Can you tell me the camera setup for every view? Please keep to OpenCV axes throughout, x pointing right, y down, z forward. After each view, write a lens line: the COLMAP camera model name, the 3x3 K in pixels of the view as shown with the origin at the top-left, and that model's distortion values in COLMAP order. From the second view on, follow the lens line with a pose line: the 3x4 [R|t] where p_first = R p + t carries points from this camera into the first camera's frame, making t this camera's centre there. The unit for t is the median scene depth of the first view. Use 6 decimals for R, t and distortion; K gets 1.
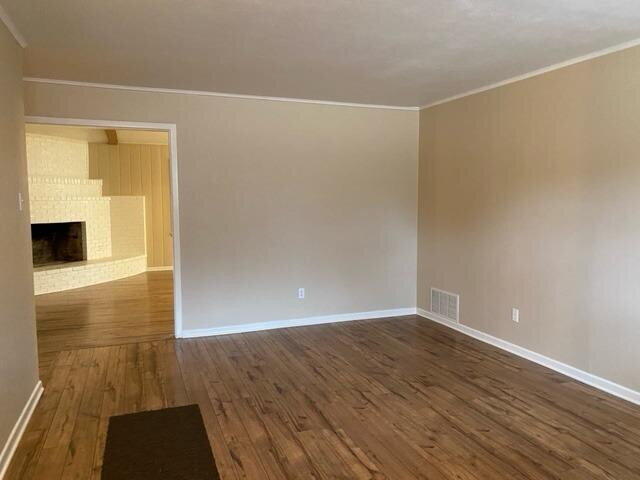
lens RADIAL K [[489.2, 0, 316.2], [0, 489.2, 237.8], [0, 0, 1]] dist [0.047619, -0.053353]
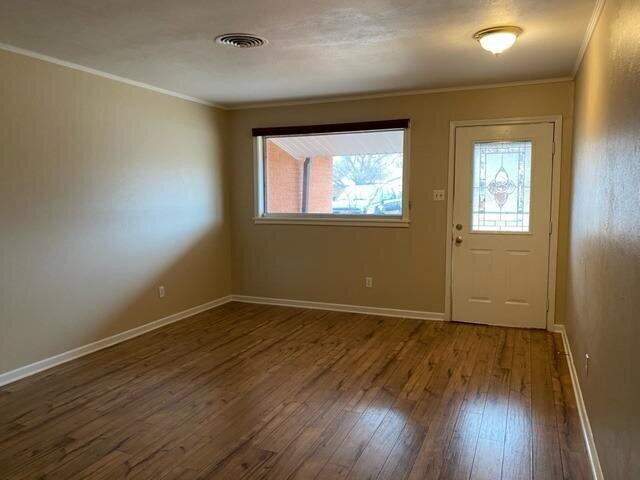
lens RADIAL K [[489.2, 0, 316.2], [0, 489.2, 237.8], [0, 0, 1]] dist [0.047619, -0.053353]
pose [[-0.721099, -0.059444, 0.690277, -0.617728], [0.061964, 0.986786, 0.149710, -0.110231], [-0.690055, 0.150729, -0.707888, 1.373104]]
